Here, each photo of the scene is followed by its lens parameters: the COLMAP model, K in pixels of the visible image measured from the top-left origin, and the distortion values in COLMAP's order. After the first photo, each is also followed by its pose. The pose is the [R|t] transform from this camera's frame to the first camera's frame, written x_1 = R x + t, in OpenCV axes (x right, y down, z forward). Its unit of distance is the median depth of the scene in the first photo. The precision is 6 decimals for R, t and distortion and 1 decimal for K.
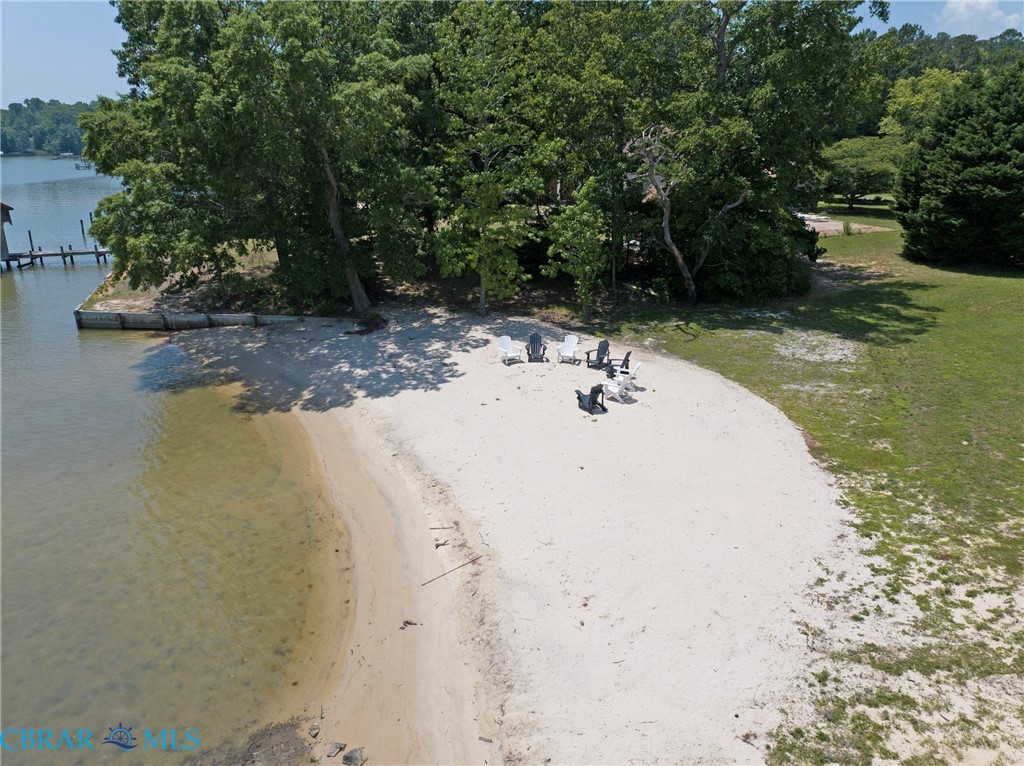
lens RADIAL K [[720.0, 0, 513.1], [0, 720.0, 381.1], [0, 0, 1]] dist [-0.036933, -0.003969]
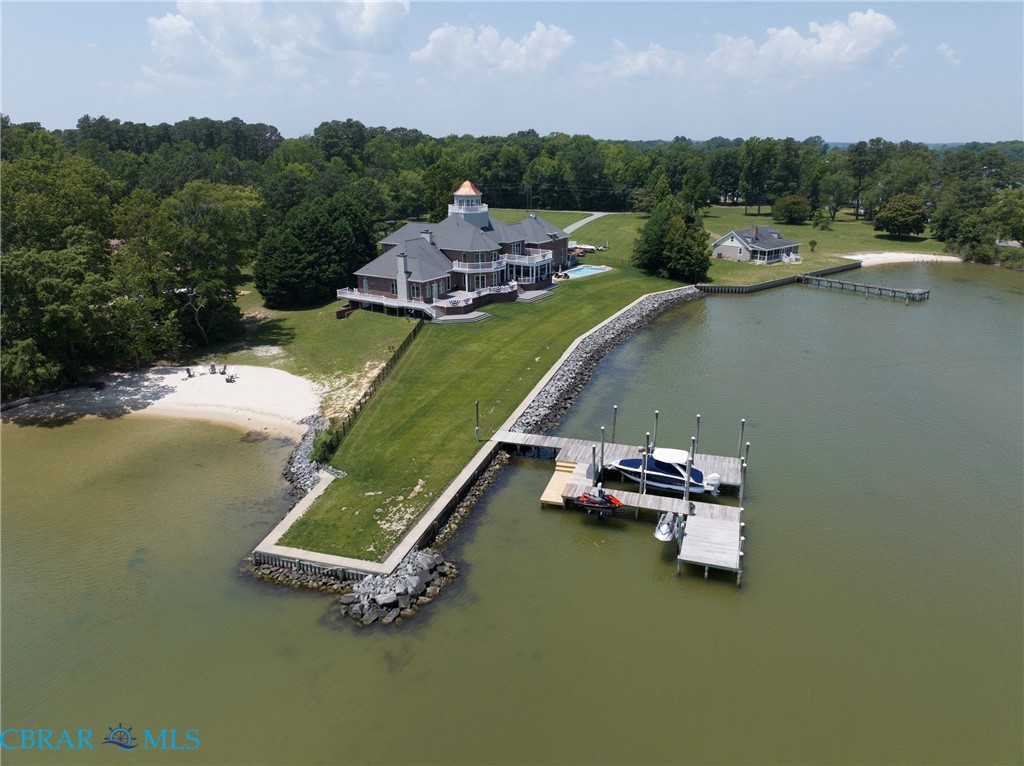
lens RADIAL K [[720.0, 0, 511.8], [0, 720.0, 381.4], [0, 0, 1]] dist [-0.036933, -0.003969]
pose [[0.584164, -0.261448, 0.768373, -1.242905], [0.260288, 0.957041, 0.127758, -0.038910], [-0.768767, 0.125367, 0.627121, -1.568302]]
